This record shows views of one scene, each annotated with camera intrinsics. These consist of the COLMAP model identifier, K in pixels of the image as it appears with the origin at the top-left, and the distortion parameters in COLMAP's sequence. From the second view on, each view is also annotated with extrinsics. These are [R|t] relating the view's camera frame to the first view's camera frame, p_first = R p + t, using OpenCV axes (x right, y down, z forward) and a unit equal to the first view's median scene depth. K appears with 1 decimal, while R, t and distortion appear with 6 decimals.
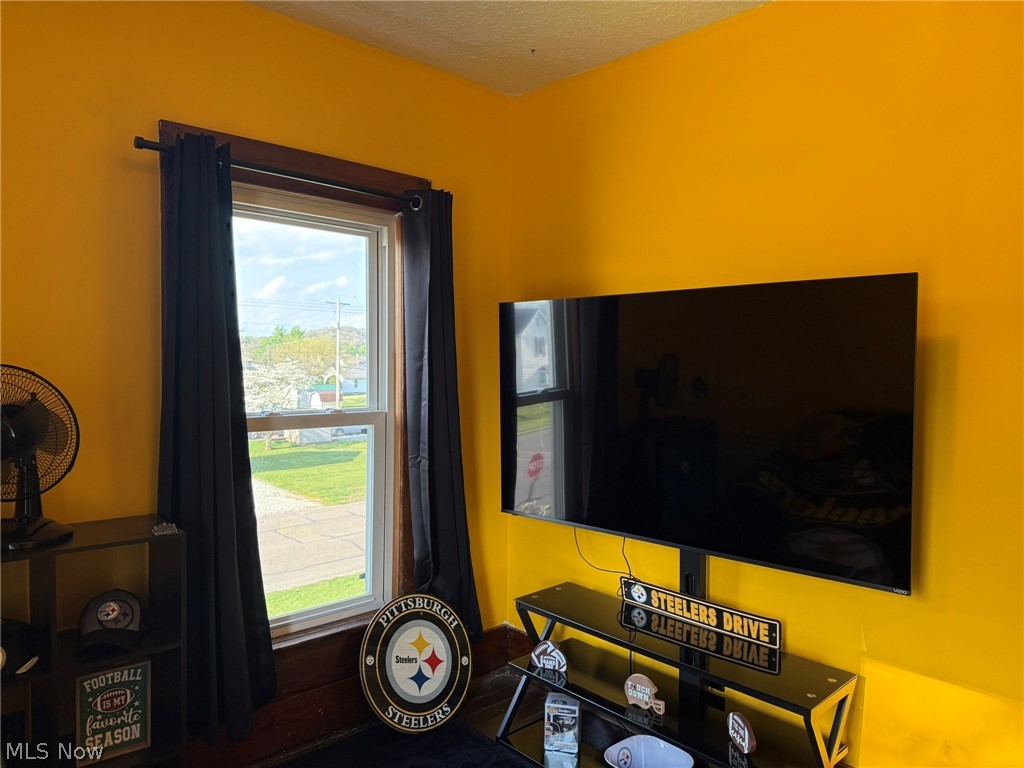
lens RADIAL K [[715.8, 0, 508.7], [0, 715.8, 387.3], [0, 0, 1]] dist [0.086729, -0.125714]
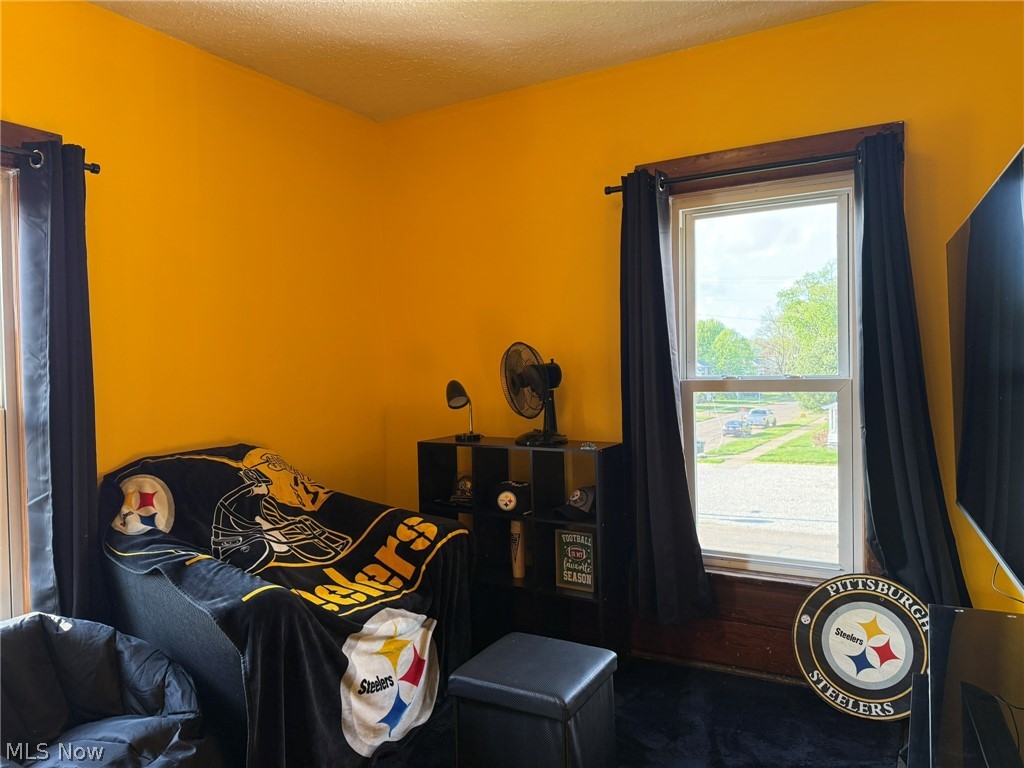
lens RADIAL K [[715.8, 0, 508.7], [0, 715.8, 387.3], [0, 0, 1]] dist [0.086729, -0.125714]
pose [[0.289365, 0.004988, -0.957206, 0.652437], [-0.013621, 0.999907, 0.001093, 0.052840], [0.957122, 0.012722, 0.289406, 0.291320]]
